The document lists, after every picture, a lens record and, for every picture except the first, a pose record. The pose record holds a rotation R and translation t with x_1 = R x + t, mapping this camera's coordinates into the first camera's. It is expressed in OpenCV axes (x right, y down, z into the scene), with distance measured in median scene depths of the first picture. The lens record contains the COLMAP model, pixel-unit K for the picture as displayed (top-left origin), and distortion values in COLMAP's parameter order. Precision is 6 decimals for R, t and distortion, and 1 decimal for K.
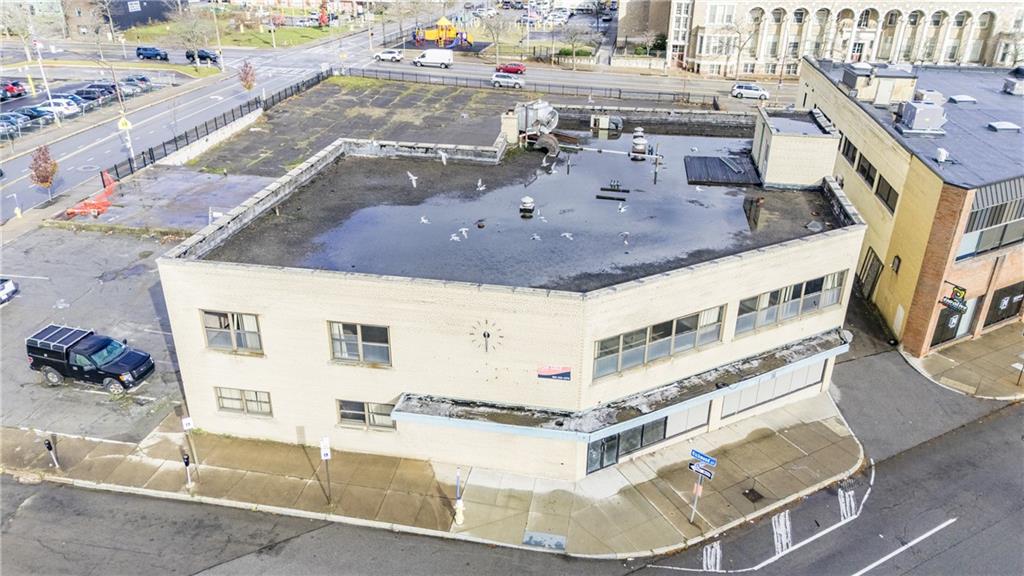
lens RADIAL K [[744.0, 0, 511.5], [0, 744.0, 282.3], [0, 0, 1]] dist [0.076066, -0.064314]
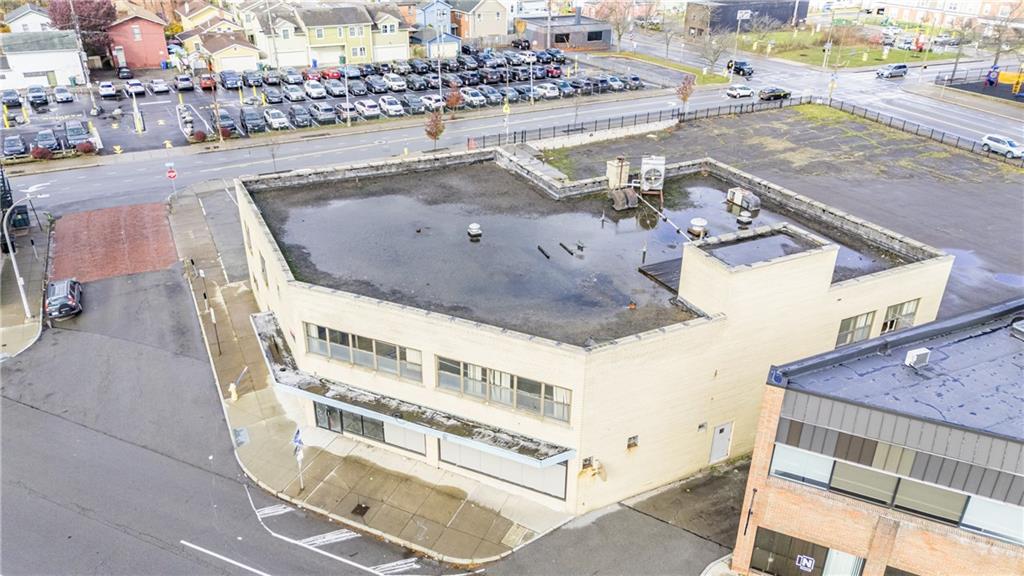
lens RADIAL K [[744.0, 0, 511.5], [0, 744.0, 282.3], [0, 0, 1]] dist [0.076066, -0.064314]
pose [[0.594370, 0.354127, -0.722023, 1.041565], [-0.351664, 0.921886, 0.162662, -0.269977], [0.723226, 0.157228, 0.672475, 0.312309]]
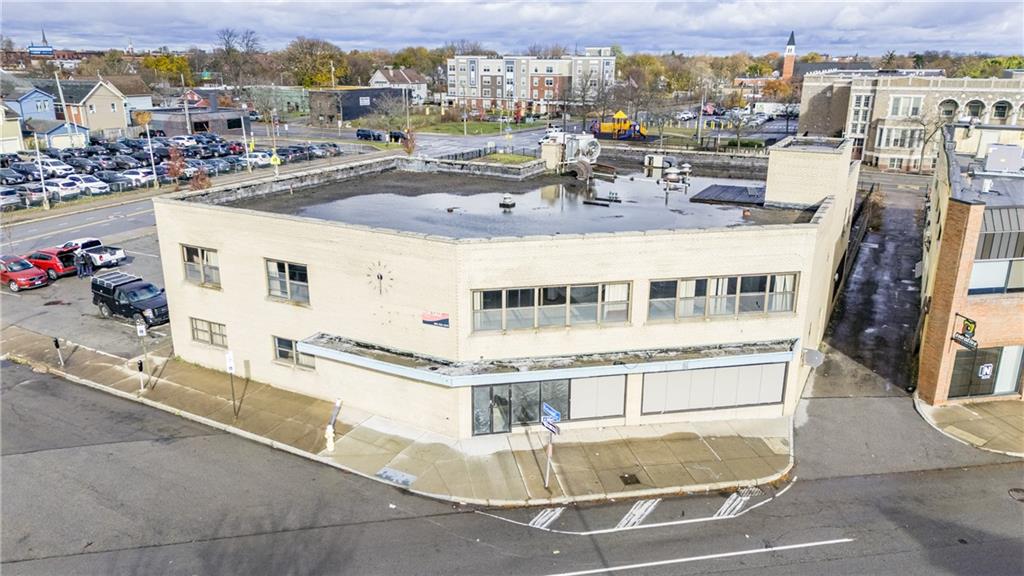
lens RADIAL K [[744.0, 0, 511.5], [0, 744.0, 282.3], [0, 0, 1]] dist [0.076066, -0.064314]
pose [[0.951342, 0.084944, -0.296196, 0.393009], [-0.128909, 0.982806, -0.132188, 0.165786], [0.279875, 0.163939, 0.945936, 0.031879]]
